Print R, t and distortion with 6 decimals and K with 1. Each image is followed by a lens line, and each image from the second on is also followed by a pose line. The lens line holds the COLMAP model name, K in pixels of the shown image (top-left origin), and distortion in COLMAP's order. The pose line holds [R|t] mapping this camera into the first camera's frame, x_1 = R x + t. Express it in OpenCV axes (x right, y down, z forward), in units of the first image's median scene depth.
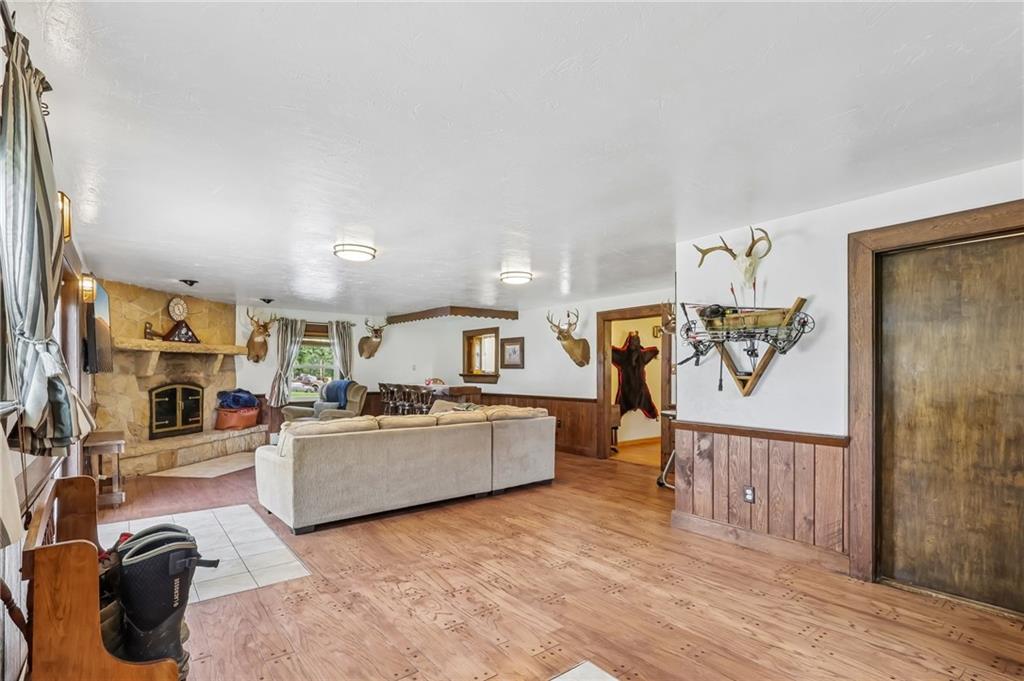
lens RADIAL K [[511.1, 0, 491.2], [0, 511.1, 369.5], [0, 0, 1]] dist [-0.019014, -0.000237]
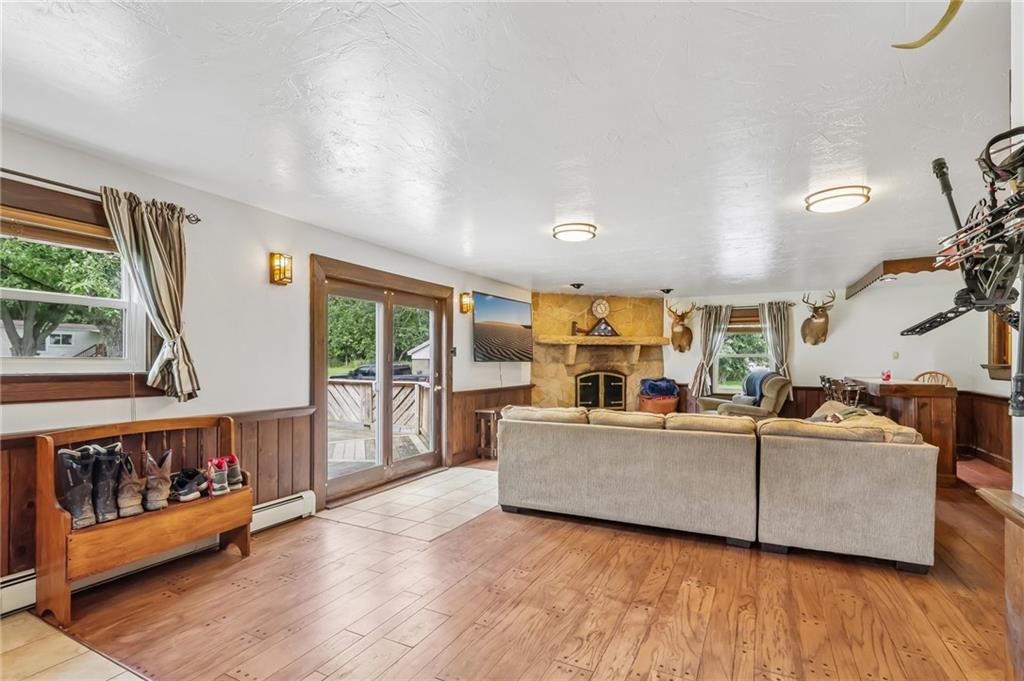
lens RADIAL K [[483.5, 0, 512.5], [0, 483.5, 350.3], [0, 0, 1]] dist [-0.005275, -0.000669]
pose [[0.416309, -0.021874, -0.908960, 0.343083], [0.001588, 0.999727, -0.023331, 0.005499], [0.909222, 0.008270, 0.416230, 0.359048]]
